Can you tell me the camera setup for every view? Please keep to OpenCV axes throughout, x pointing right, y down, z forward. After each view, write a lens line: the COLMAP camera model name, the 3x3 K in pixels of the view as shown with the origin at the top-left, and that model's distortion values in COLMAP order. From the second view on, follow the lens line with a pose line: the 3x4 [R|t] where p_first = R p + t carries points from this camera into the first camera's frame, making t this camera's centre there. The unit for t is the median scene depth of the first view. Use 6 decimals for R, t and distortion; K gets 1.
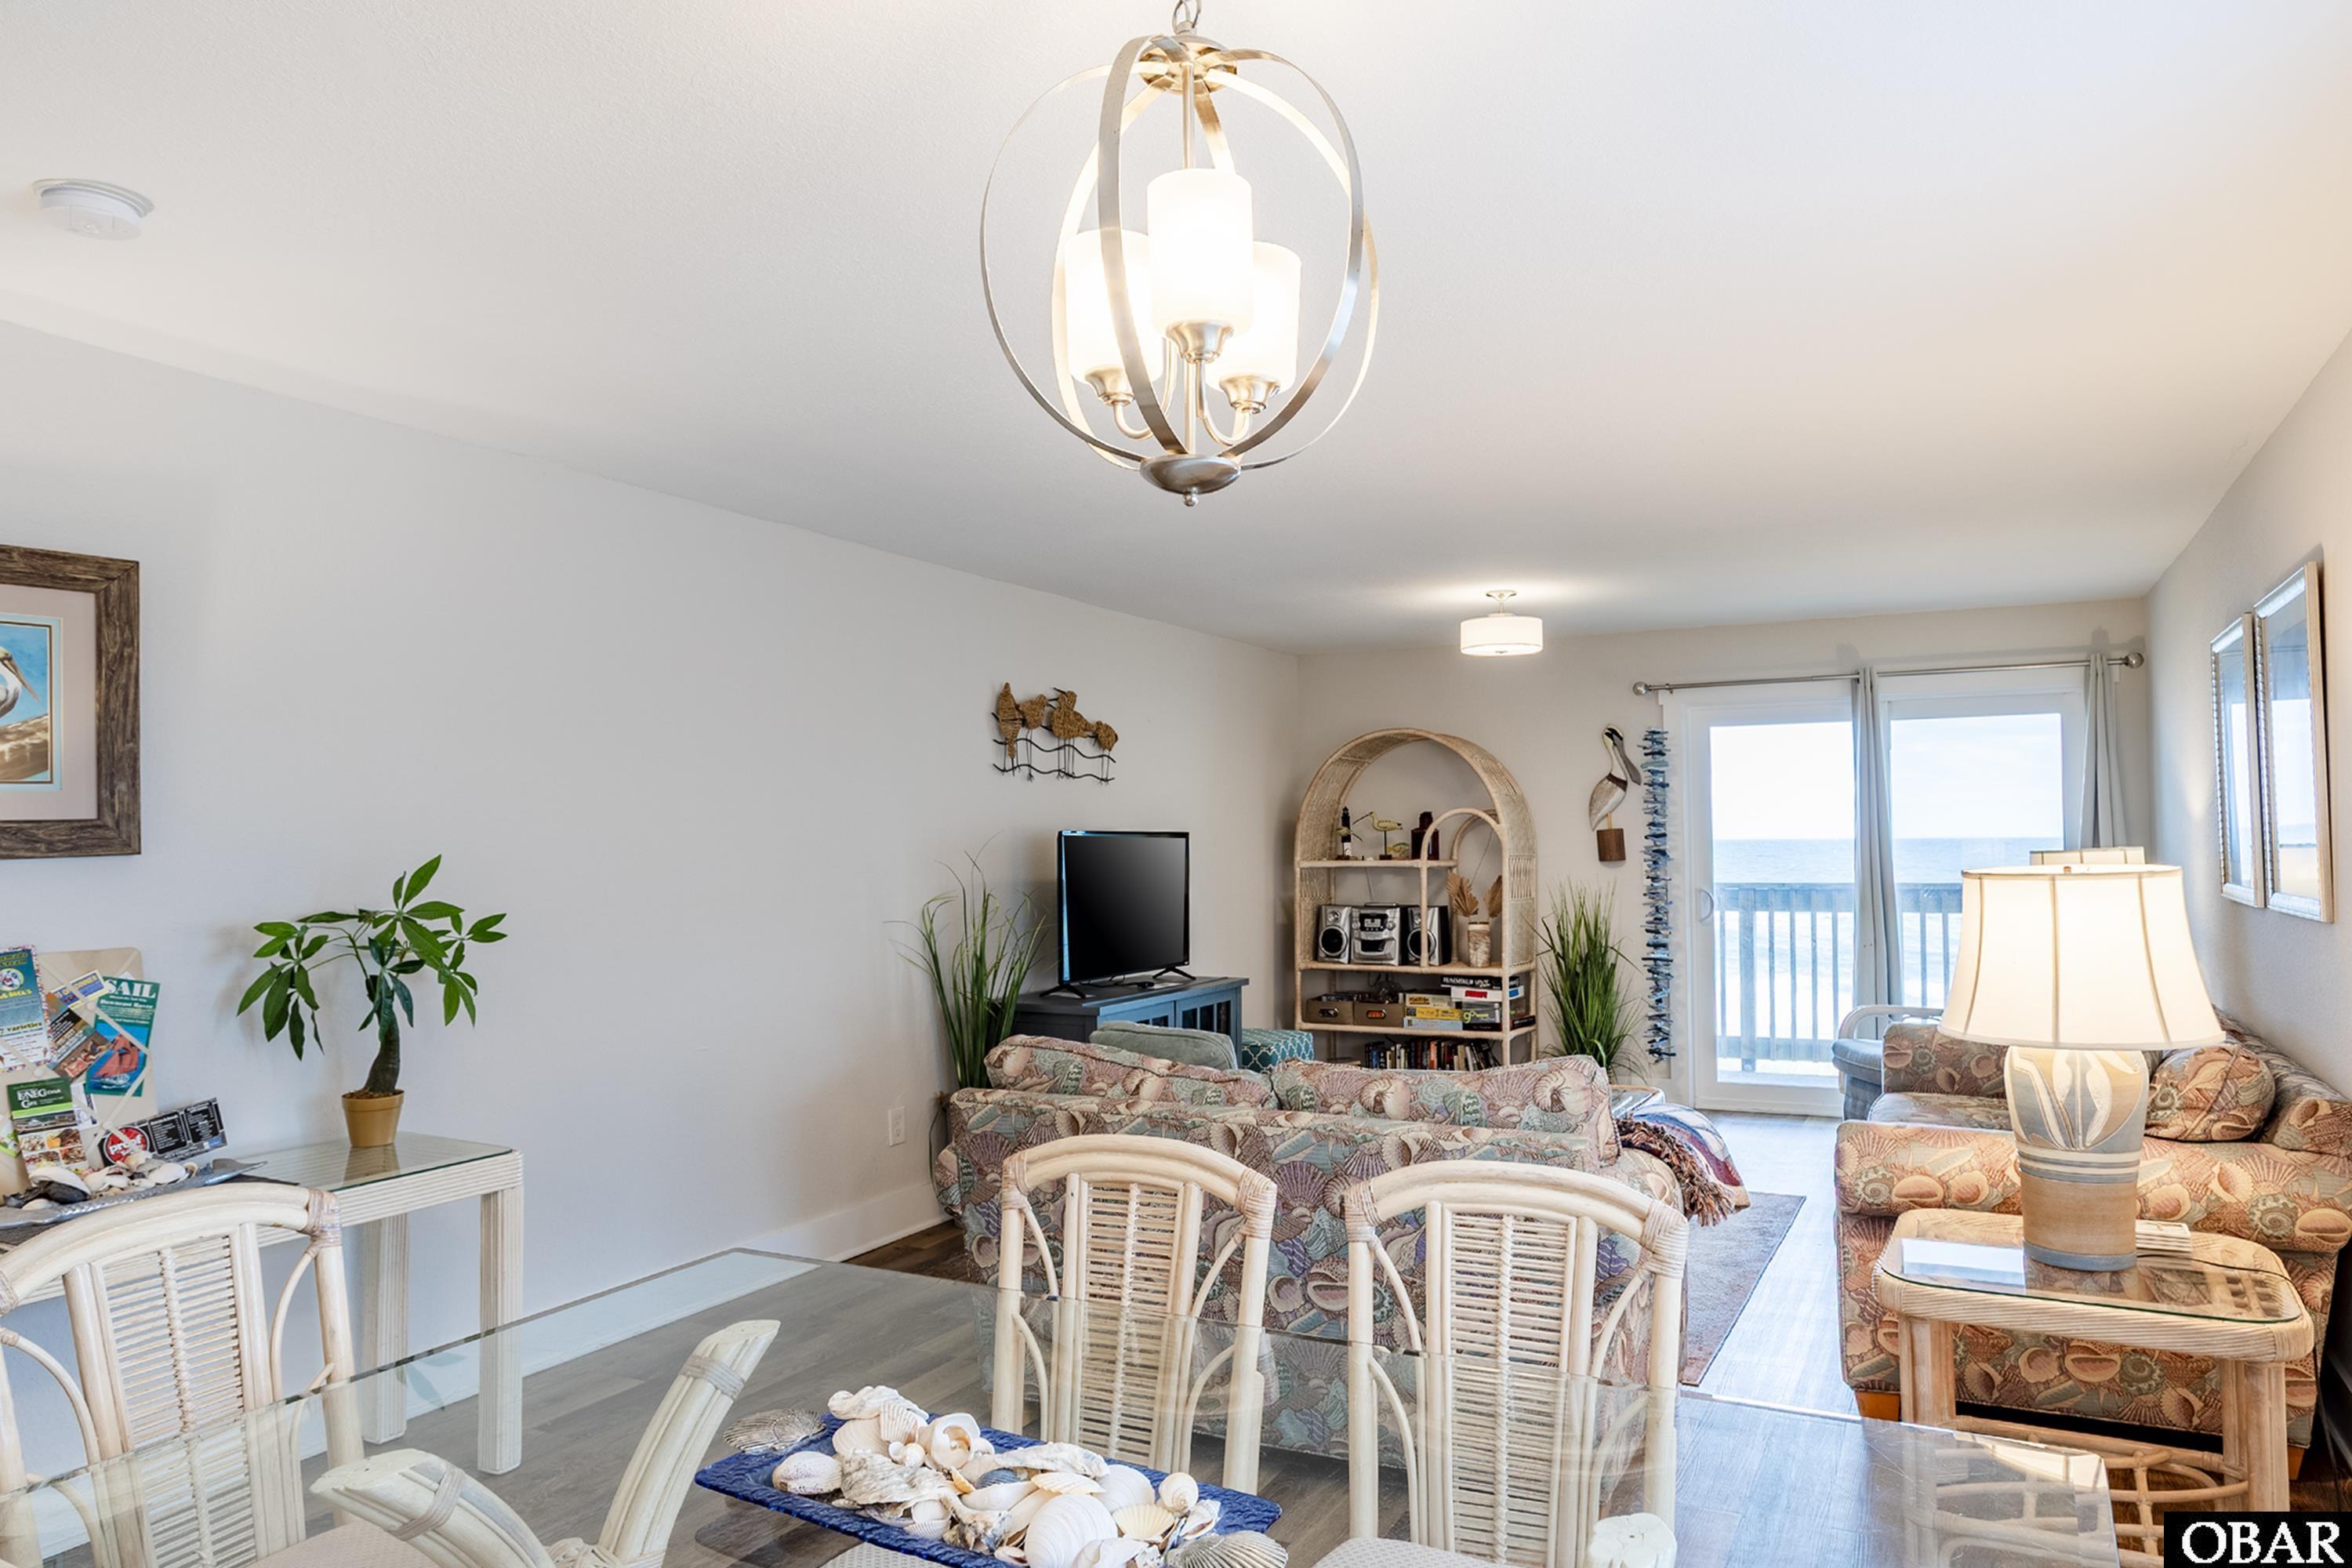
lens RADIAL K [[1486.3, 0, 1273.0], [0, 1486.3, 809.8], [0, 0, 1]] dist [-0.010977, 0.004976]
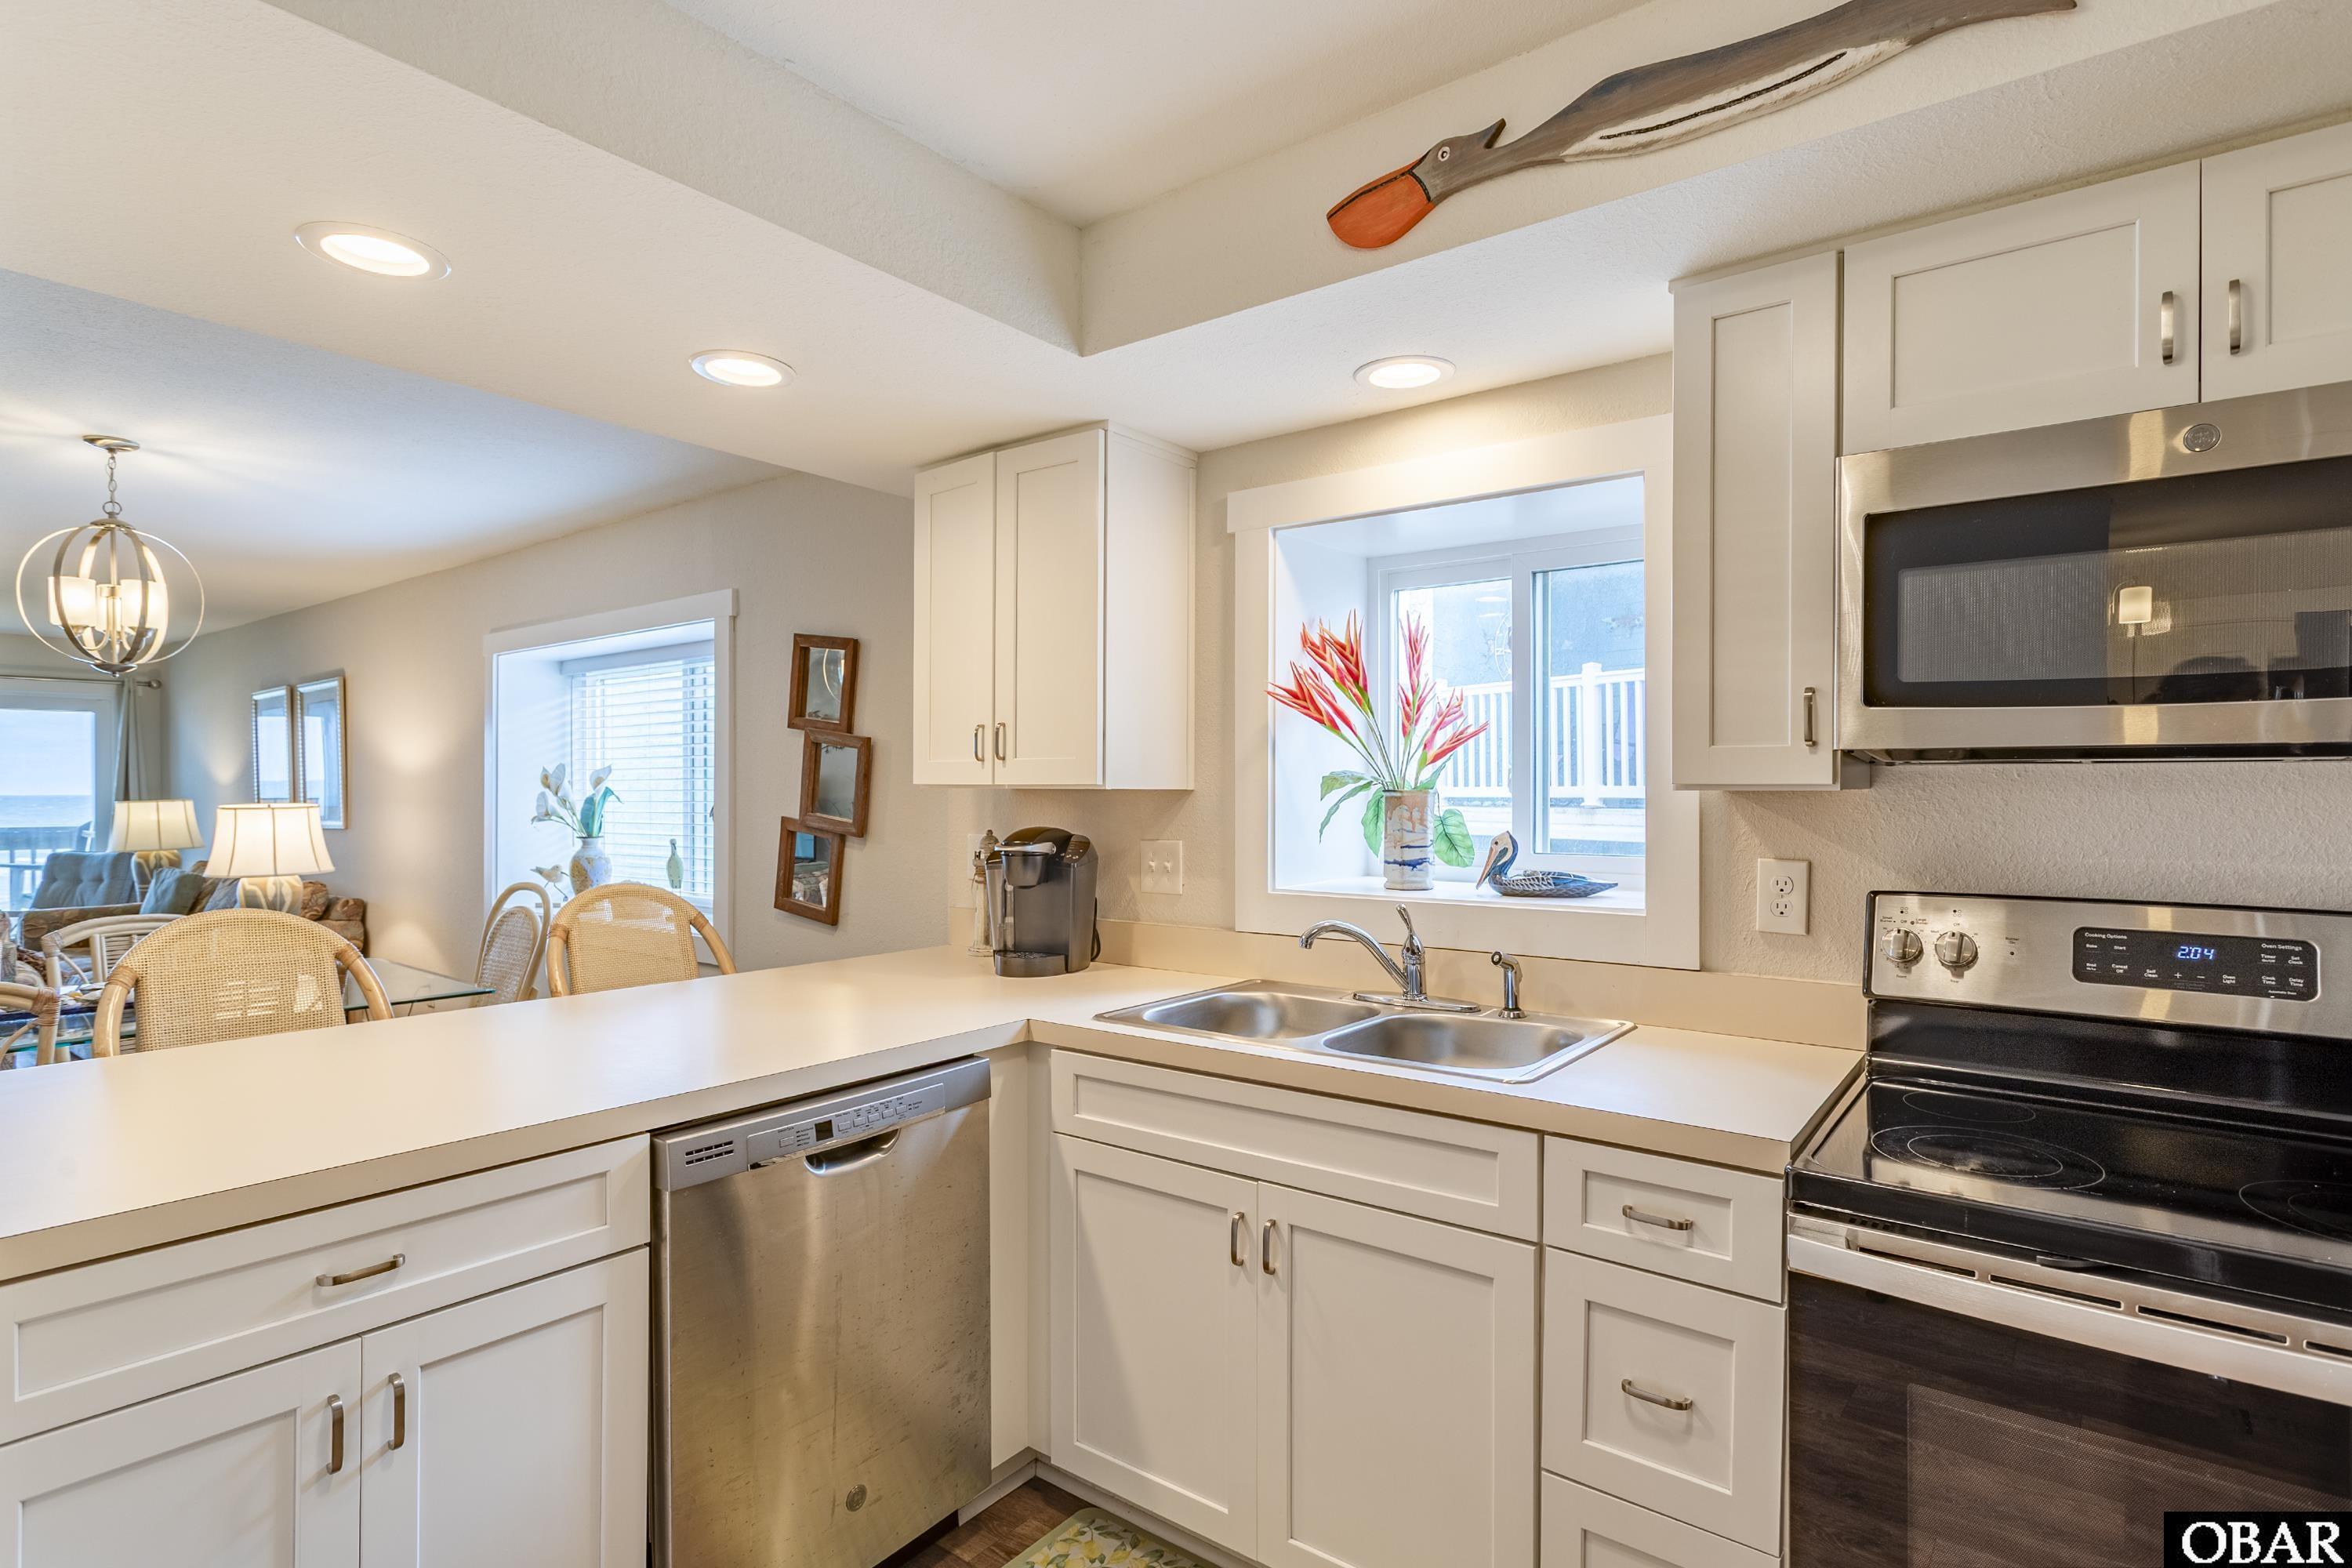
lens RADIAL K [[1143.0, 0, 1186.8], [0, 1143.0, 800.3], [0, 0, 1]] dist [0.000080, -0.000774]
pose [[0.194925, 0.001466, 0.980817, -0.372330], [-0.021510, 0.999765, 0.002780, -0.001971], [-0.980582, -0.021639, 0.194911, -0.309082]]
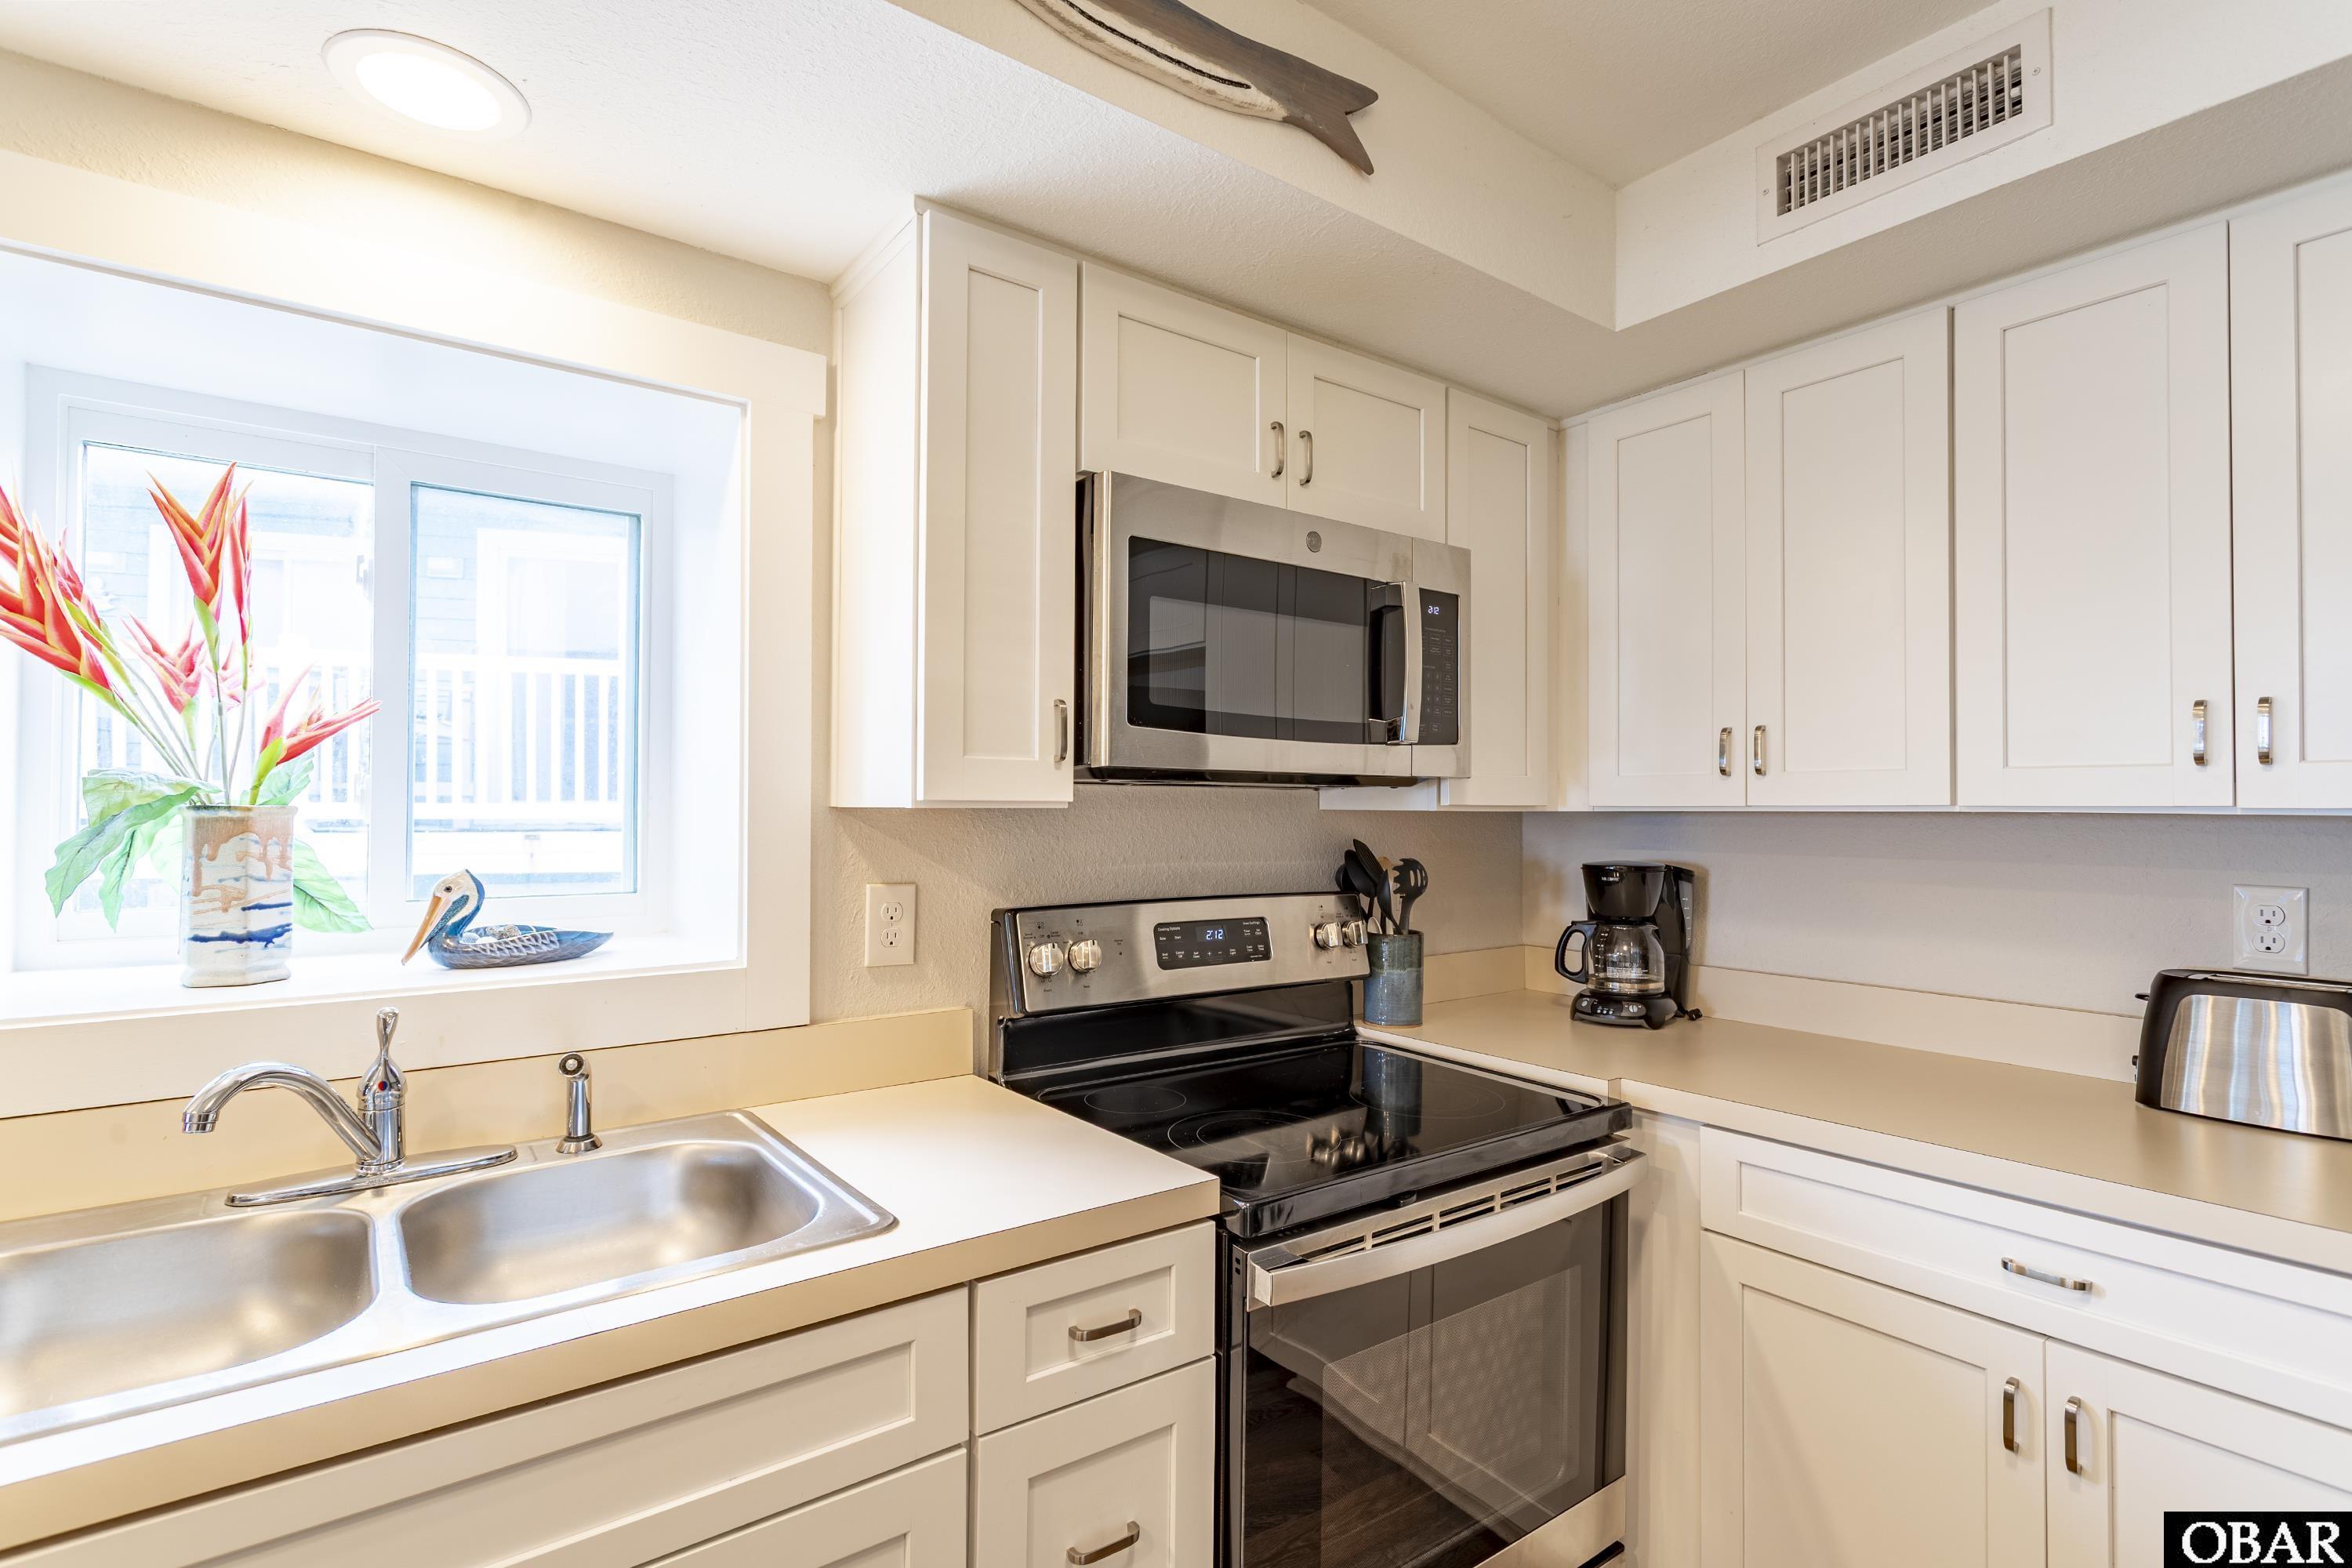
lens RADIAL K [[1143.0, 0, 1157.2], [0, 1143.0, 781.5], [0, 0, 1]] dist [0.000080, -0.000774]
pose [[-0.882560, 0.018213, 0.469847, -0.245994], [-0.002113, 0.999086, -0.042697, -0.001743], [-0.470195, -0.038675, -0.881715, -0.207228]]
